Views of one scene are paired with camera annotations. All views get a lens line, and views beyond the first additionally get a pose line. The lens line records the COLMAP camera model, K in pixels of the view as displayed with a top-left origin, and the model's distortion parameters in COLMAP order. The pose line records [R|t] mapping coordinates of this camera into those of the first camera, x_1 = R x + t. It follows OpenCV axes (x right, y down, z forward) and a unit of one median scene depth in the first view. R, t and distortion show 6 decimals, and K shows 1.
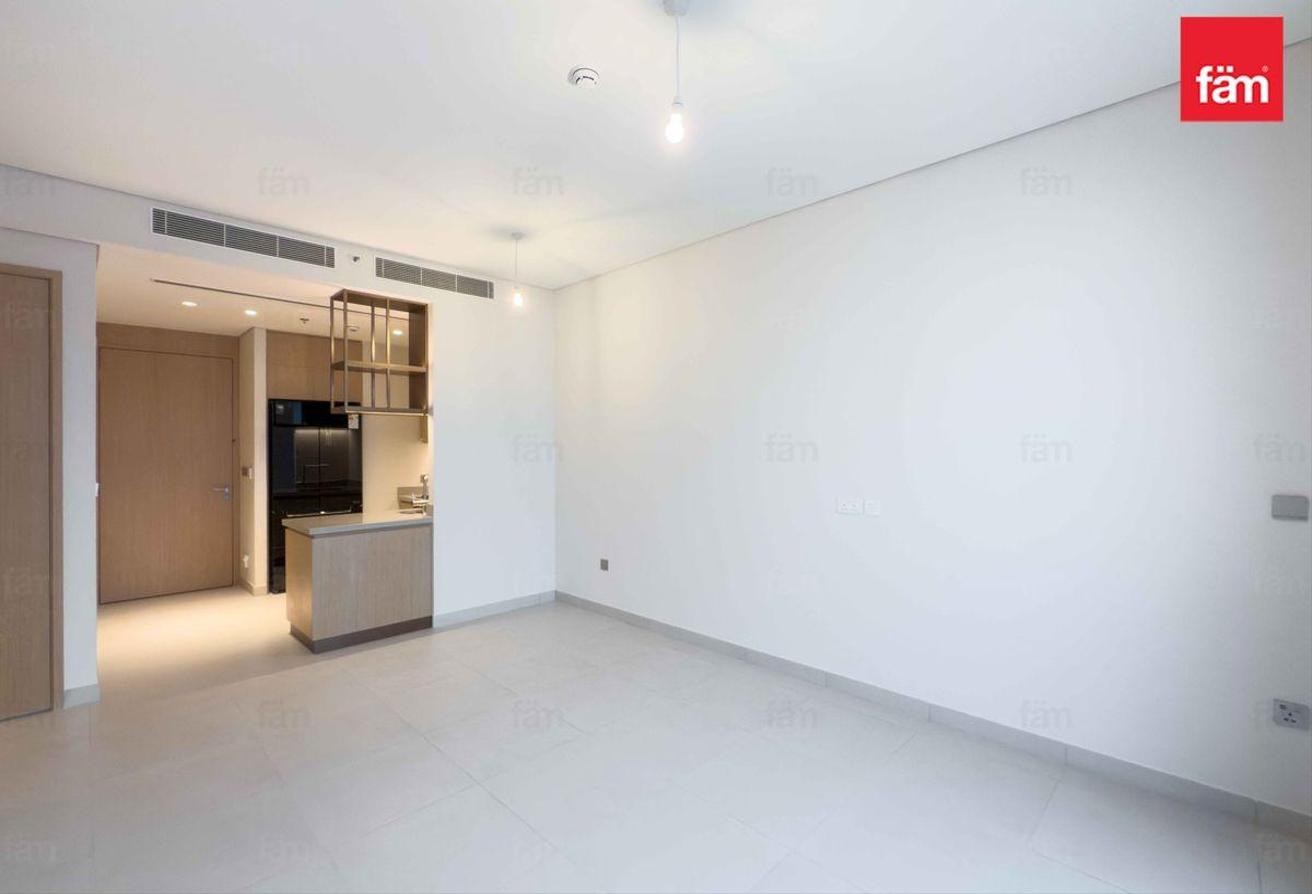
lens RADIAL K [[592.7, 0, 686.7], [0, 592.7, 446.4], [0, 0, 1]] dist [-0.018954, 0.000817]
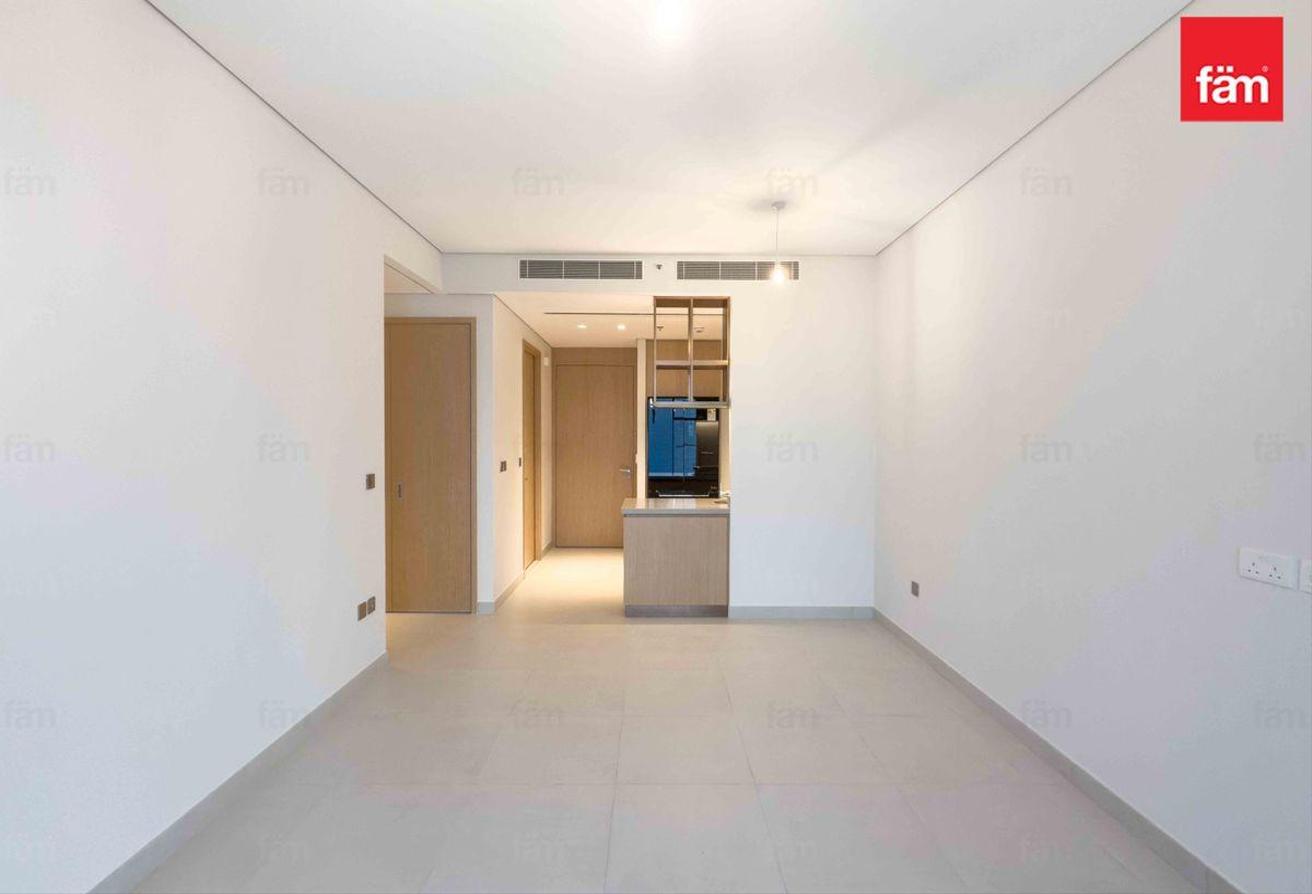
lens RADIAL K [[592.7, 0, 686.7], [0, 592.7, 446.4], [0, 0, 1]] dist [-0.018954, 0.000817]
pose [[0.670238, 0.020772, -0.741855, 0.275423], [-0.007689, 0.999749, 0.021047, -0.007082], [0.742106, -0.008402, 0.670230, 0.275032]]
